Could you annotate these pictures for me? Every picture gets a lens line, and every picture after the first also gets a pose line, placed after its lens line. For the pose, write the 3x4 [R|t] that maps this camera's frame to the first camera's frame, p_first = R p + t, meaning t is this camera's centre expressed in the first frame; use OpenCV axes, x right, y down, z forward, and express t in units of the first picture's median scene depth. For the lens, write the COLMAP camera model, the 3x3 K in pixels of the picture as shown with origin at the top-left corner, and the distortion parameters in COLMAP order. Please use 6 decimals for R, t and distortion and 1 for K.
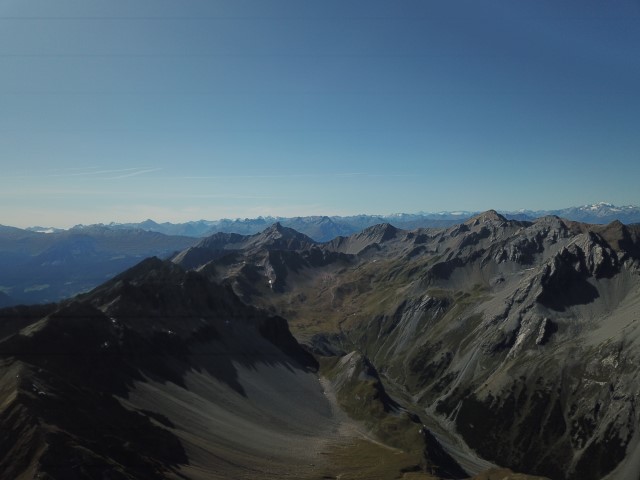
lens RADIAL K [[488.2, 0, 316.3], [0, 488.2, 240.5], [0, 0, 1]] dist [0.000089, 0.001434]
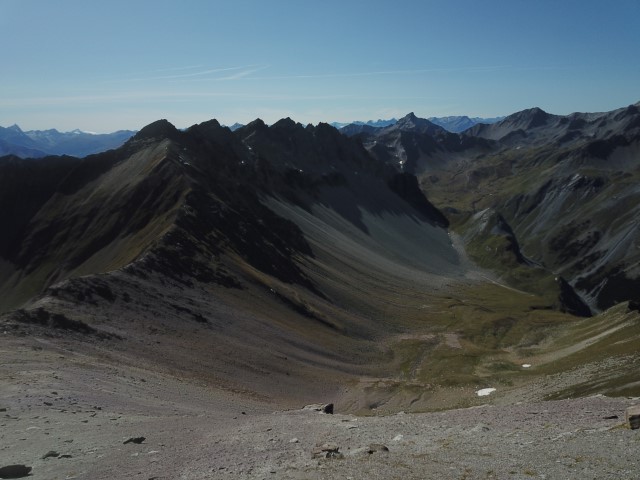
lens RADIAL K [[489.8, 0, 320.0], [0, 489.8, 240.0], [0, 0, 1]] dist [0.002178, 0.001701]
pose [[0.966073, 0.062114, -0.250688, 0.003305], [-0.013582, 0.981524, 0.190855, 0.077662], [0.257911, -0.180975, 0.949068, 0.001647]]
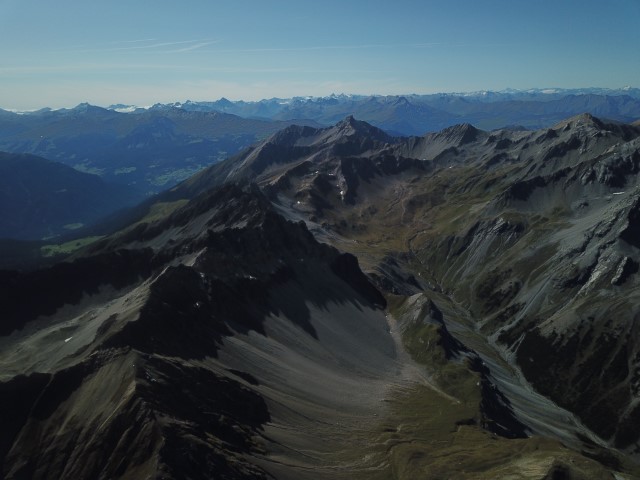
lens RADIAL K [[488.7, 0, 320.0], [0, 488.7, 240.0], [0, 0, 1]] dist [0.009515, 0.001165]
pose [[0.990058, 0.046271, -0.132831, -0.002307], [-0.012806, 0.970074, 0.242471, -0.094861], [0.140075, -0.238359, 0.961022, -0.007940]]
